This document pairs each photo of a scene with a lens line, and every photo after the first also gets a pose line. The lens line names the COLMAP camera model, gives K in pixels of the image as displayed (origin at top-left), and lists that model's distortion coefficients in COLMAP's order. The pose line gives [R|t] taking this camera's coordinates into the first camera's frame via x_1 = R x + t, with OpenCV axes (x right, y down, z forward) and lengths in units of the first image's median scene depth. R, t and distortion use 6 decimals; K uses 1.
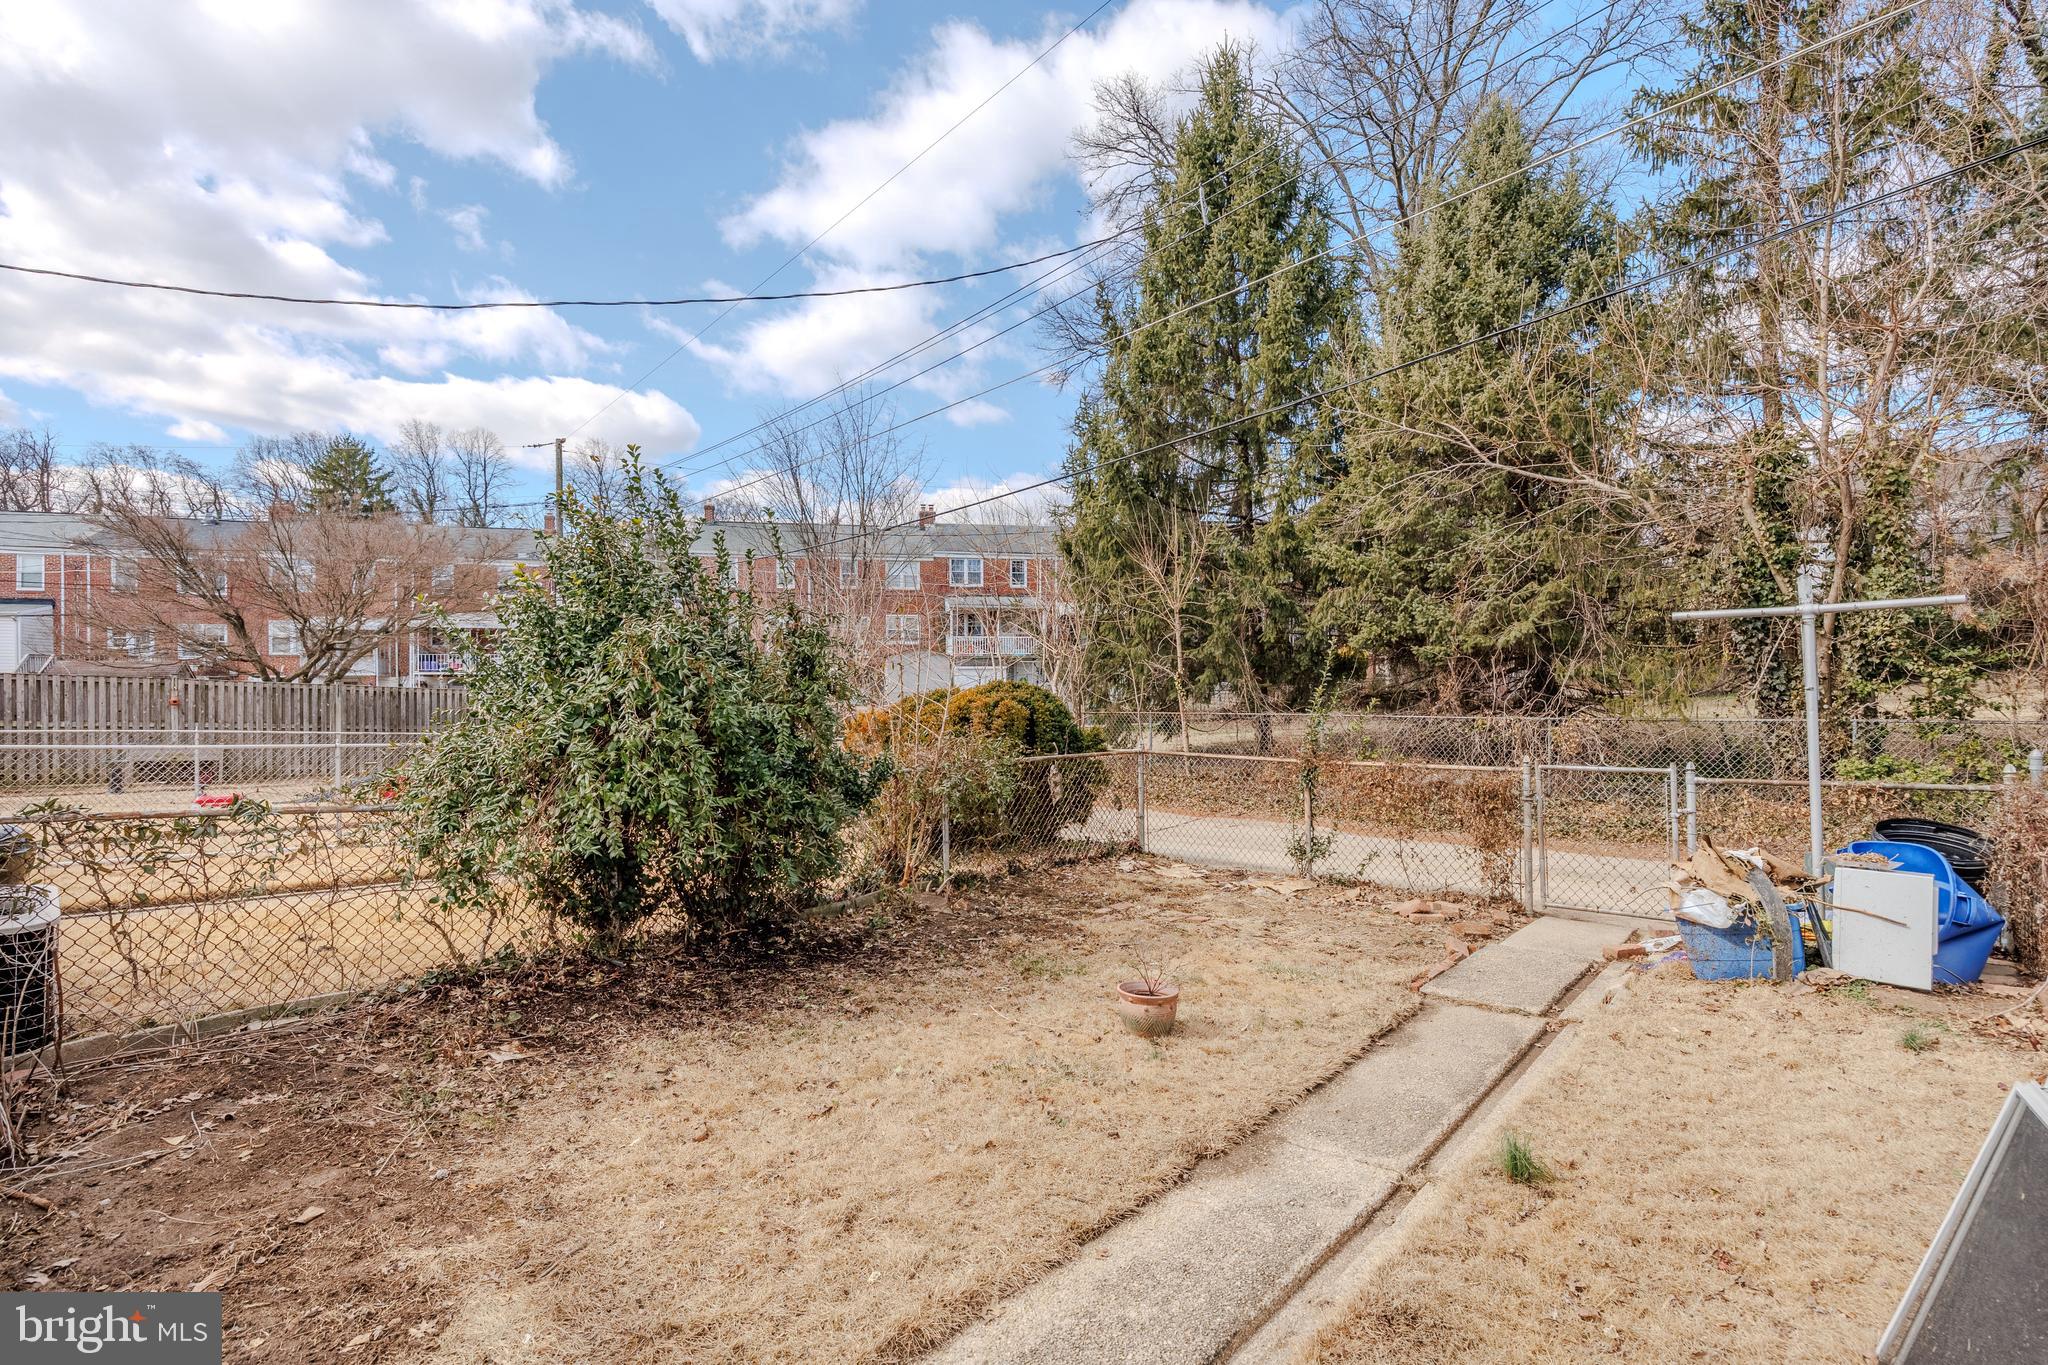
lens RADIAL K [[950.9, 0, 1024.0], [0, 950.9, 682.5], [0, 0, 1]] dist [-0.002549, -0.004635]
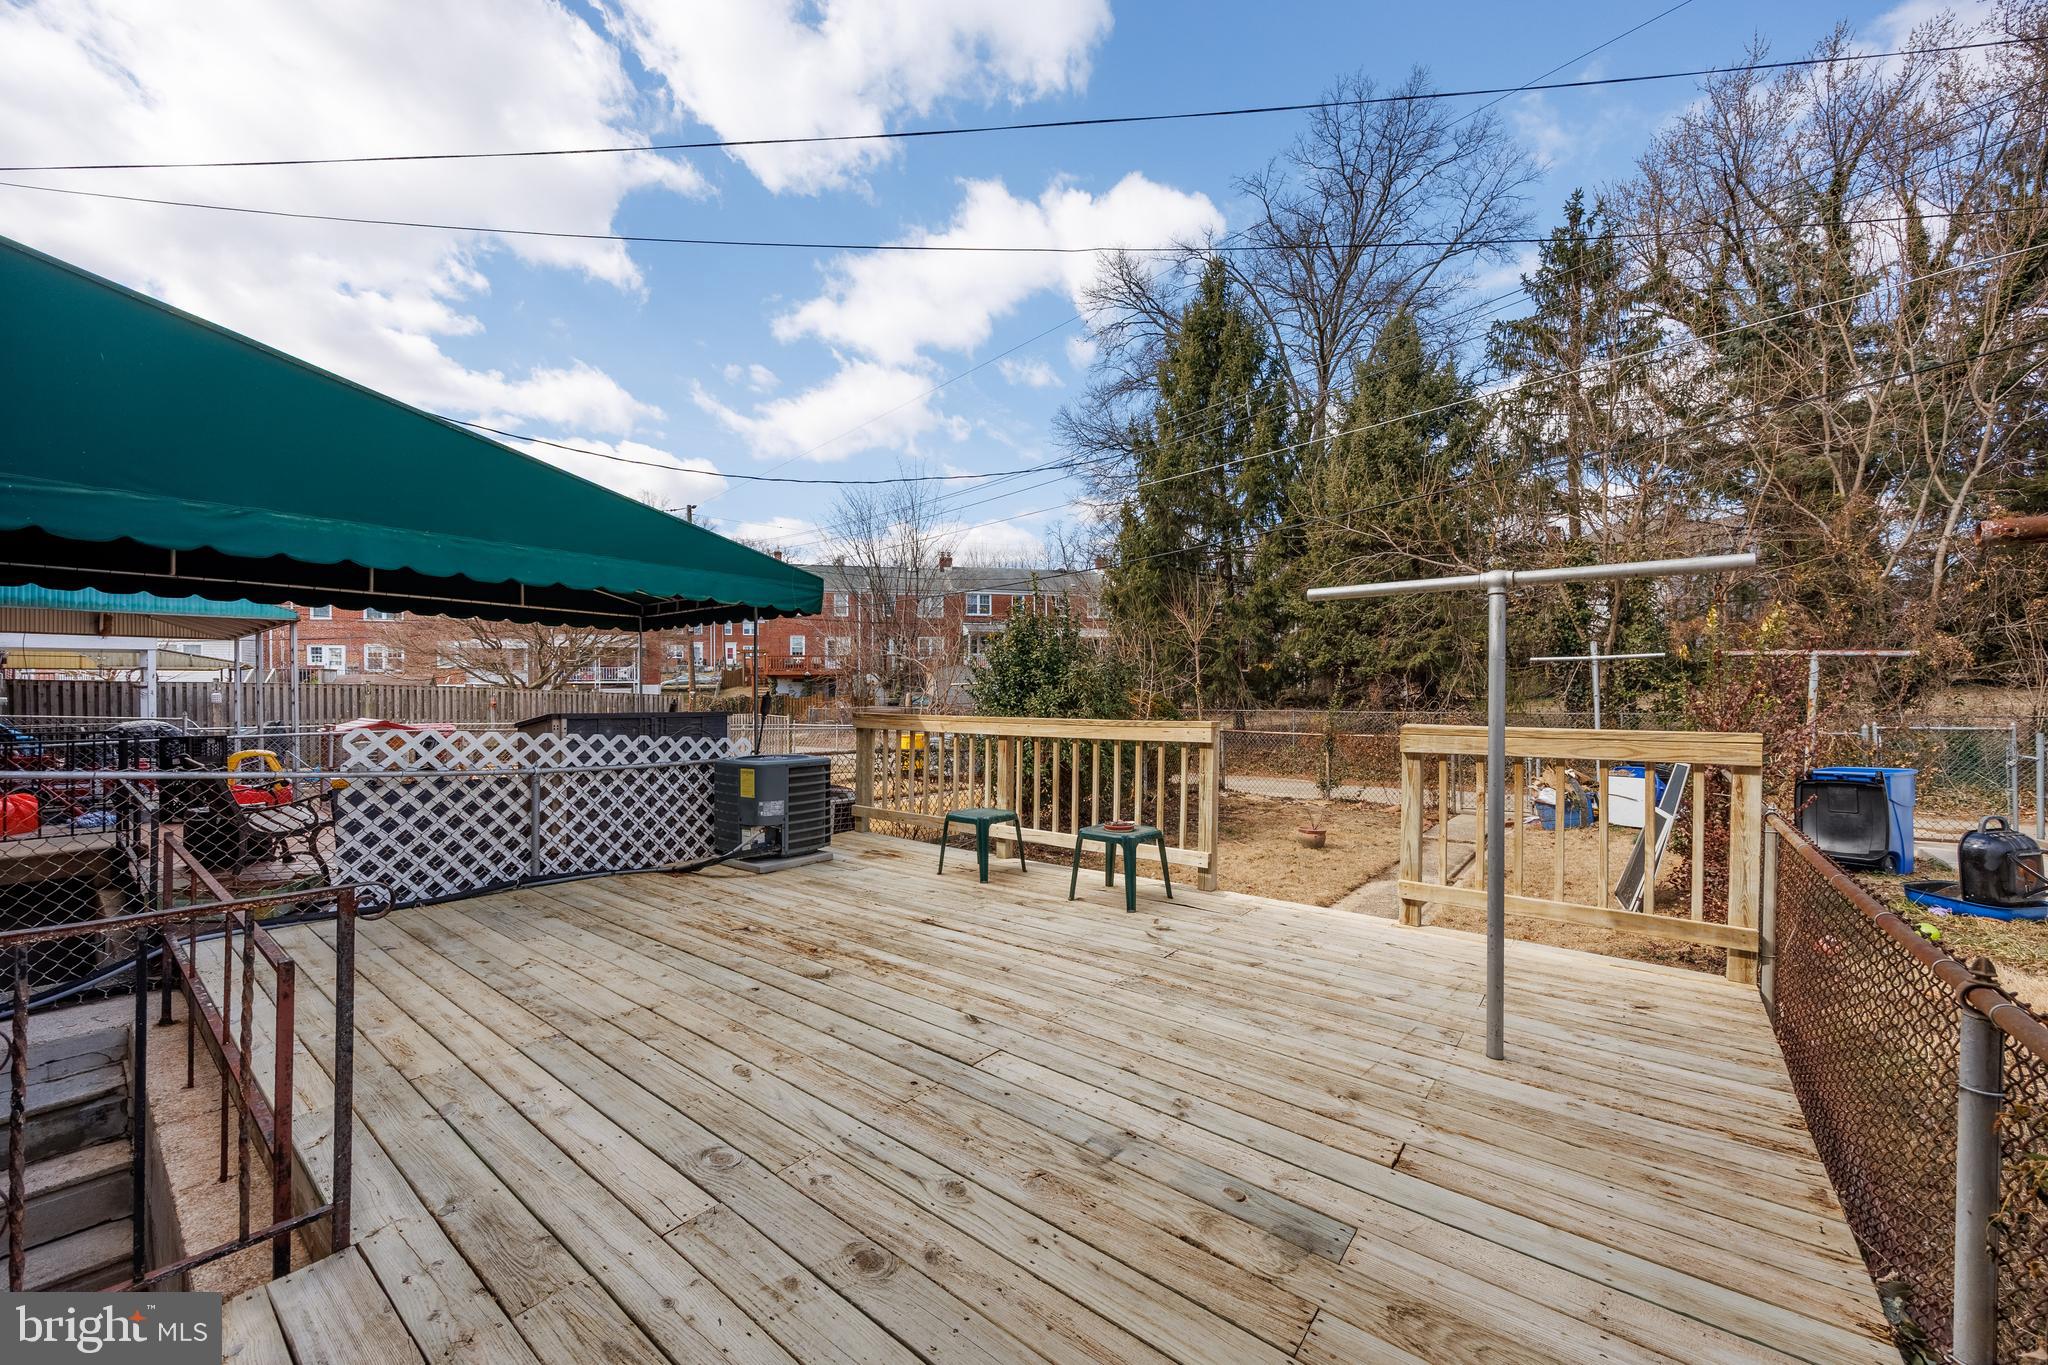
lens RADIAL K [[781.6, 0, 1017.9], [0, 781.6, 687.2], [0, 0, 1]] dist [0.000208, 0.000154]
pose [[0.998467, 0.002204, 0.055300, -0.214146], [-0.002215, 0.999998, 0.000136, -0.004098], [-0.055300, -0.000258, 0.998470, -0.258847]]
